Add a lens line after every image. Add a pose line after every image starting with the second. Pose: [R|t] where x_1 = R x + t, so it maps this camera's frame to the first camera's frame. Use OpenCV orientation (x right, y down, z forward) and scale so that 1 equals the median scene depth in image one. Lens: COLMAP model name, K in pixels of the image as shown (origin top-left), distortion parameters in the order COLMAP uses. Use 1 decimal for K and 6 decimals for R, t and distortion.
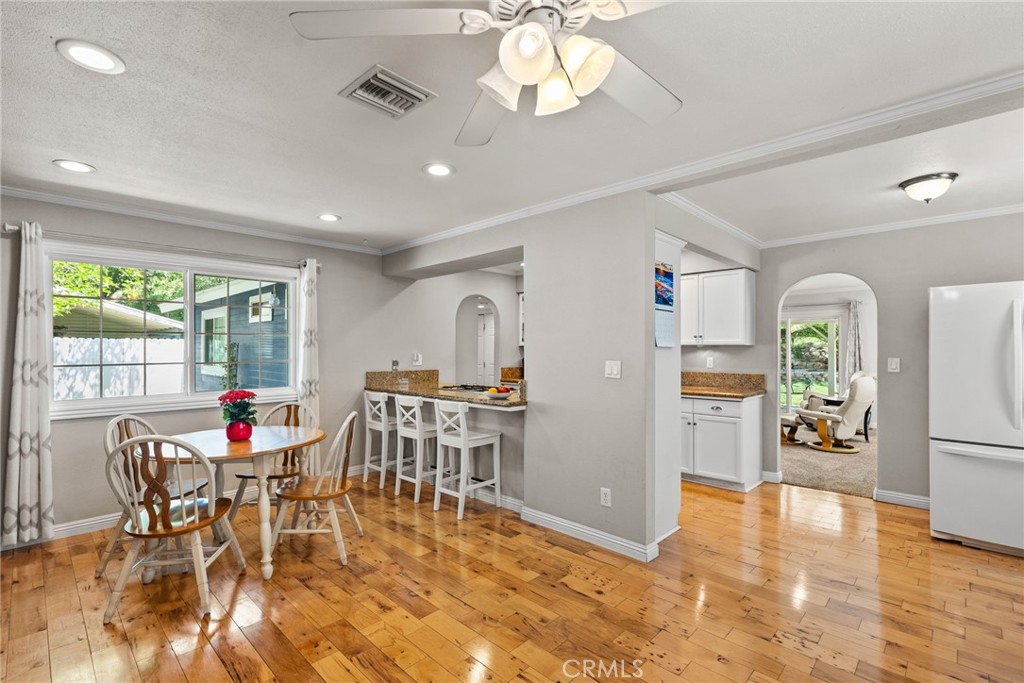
lens RADIAL K [[465.0, 0, 519.5], [0, 465.0, 344.2], [0, 0, 1]] dist [-0.001953, 0.001578]
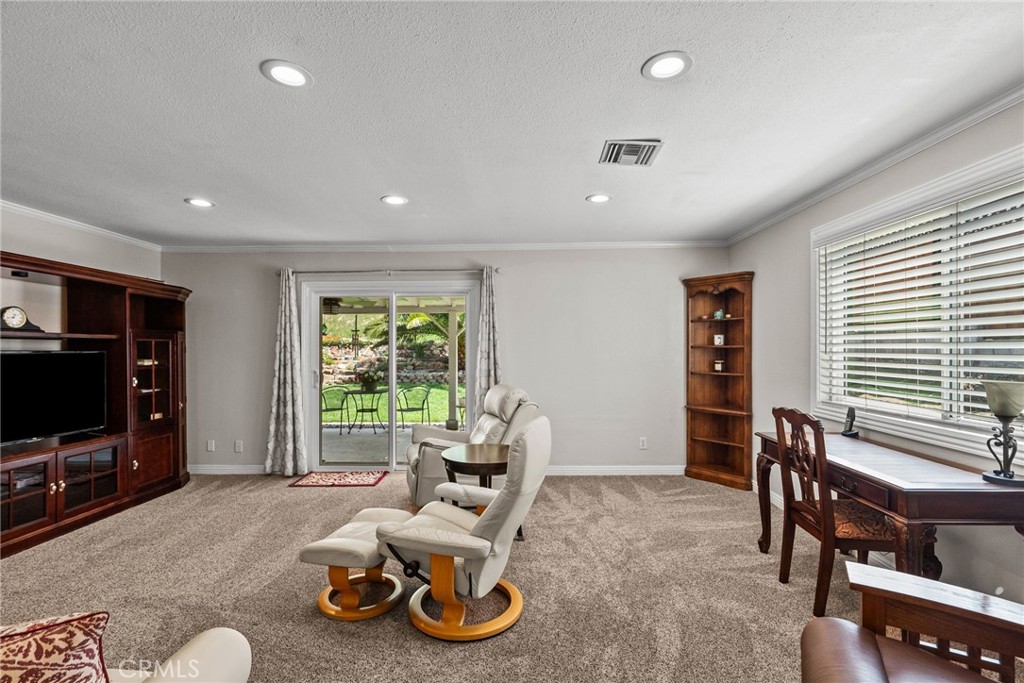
lens RADIAL K [[465.0, 0, 514.8], [0, 465.0, 345.3], [0, 0, 1]] dist [-0.001953, 0.001578]
pose [[0.744373, -0.000571, 0.667764, 0.555335], [-0.003261, 0.999985, 0.004489, 0.008068], [-0.667756, -0.005519, 0.744359, 0.851156]]
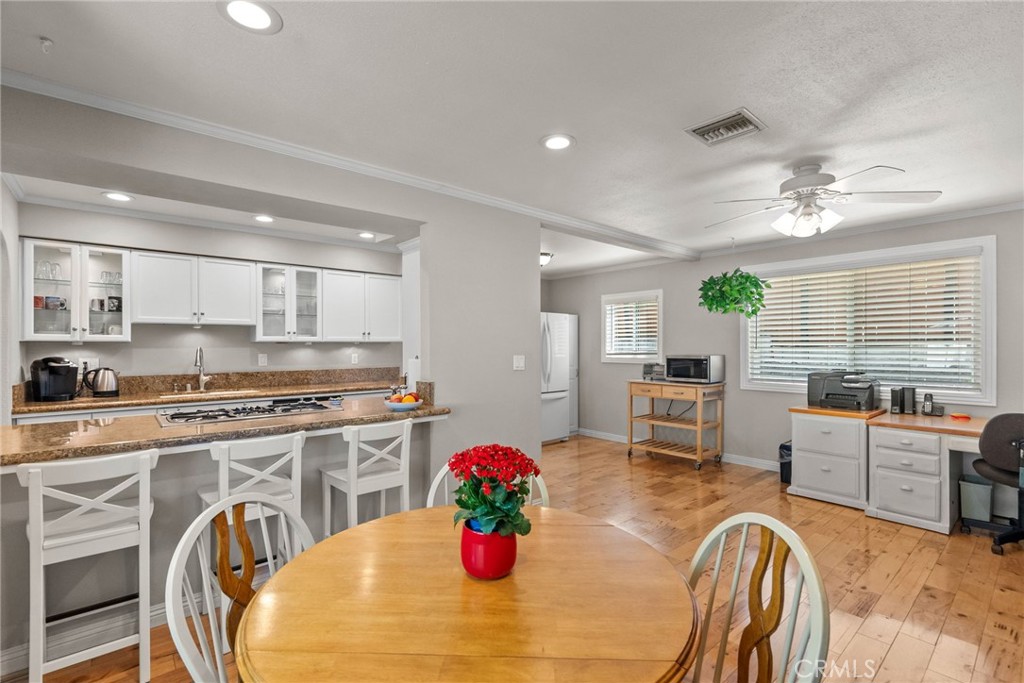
lens RADIAL K [[465.0, 0, 512.8], [0, 465.0, 349.8], [0, 0, 1]] dist [-0.001953, 0.001578]
pose [[0.099607, -0.010136, 0.994975, -0.603414], [-0.006908, 0.999917, 0.010878, 0.005874], [-0.995003, -0.007957, 0.099529, 0.561590]]
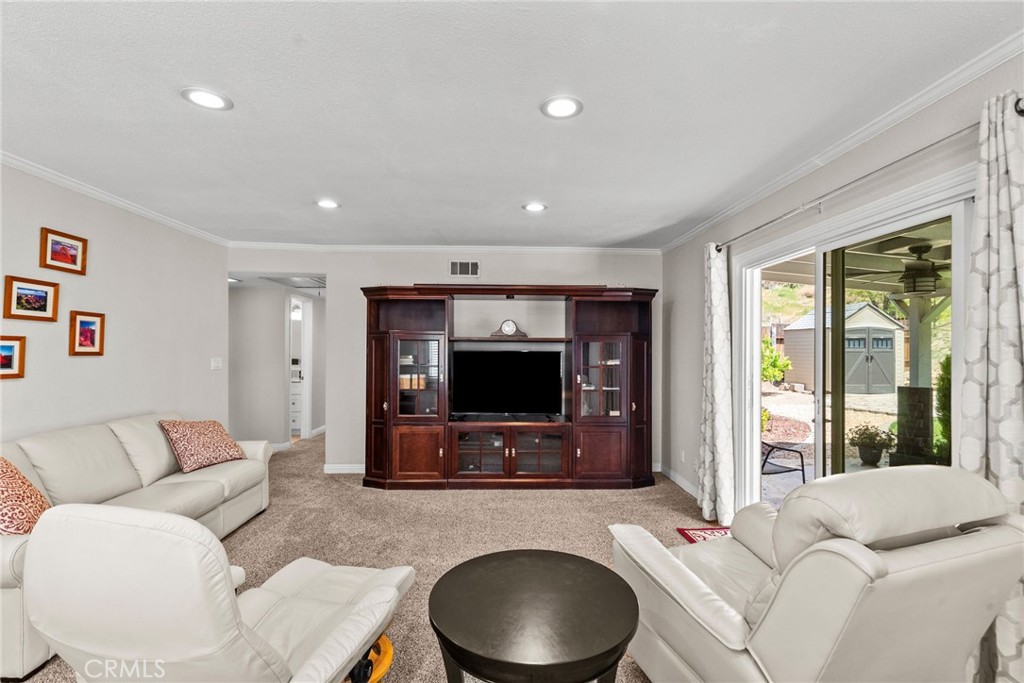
lens RADIAL K [[465.0, 0, 513.6], [0, 465.0, 349.5], [0, 0, 1]] dist [-0.001953, 0.001578]
pose [[0.708046, -0.000960, -0.706165, 1.136596], [0.009475, 0.999922, 0.008141, 0.010716], [0.706102, -0.012456, 0.708000, 1.150198]]
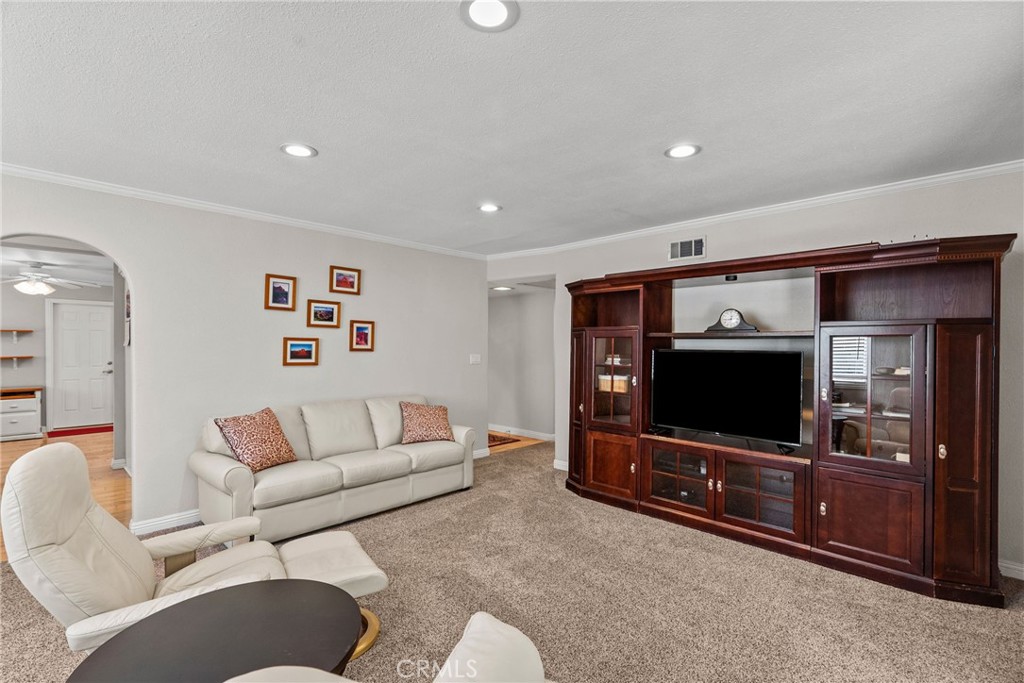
lens RADIAL K [[465.0, 0, 510.9], [0, 465.0, 348.8], [0, 0, 1]] dist [-0.001953, 0.001578]
pose [[-0.018380, 0.002538, -0.999828, 1.175565], [0.008593, 0.999960, 0.002380, 0.014321], [0.999794, -0.008548, -0.018401, 1.488192]]
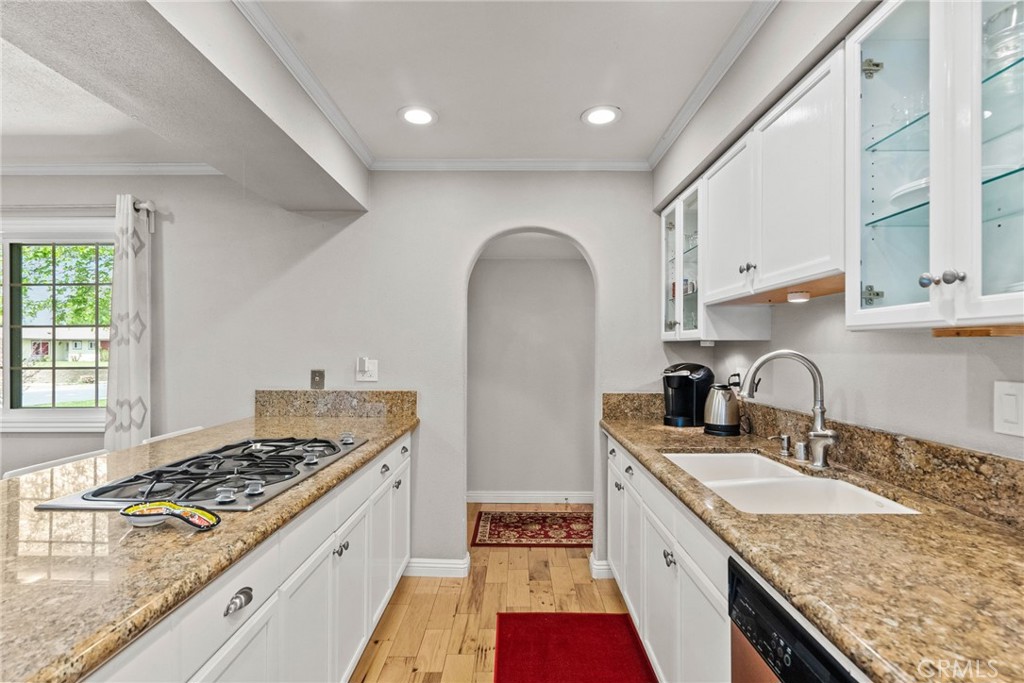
lens RADIAL K [[465.0, 0, 513.7], [0, 465.0, 349.3], [0, 0, 1]] dist [-0.001953, 0.001578]
pose [[0.685272, -0.000105, -0.728287, 0.280345], [0.007973, 0.999941, 0.007358, 0.009061], [0.728244, -0.010849, 0.685232, 0.842715]]
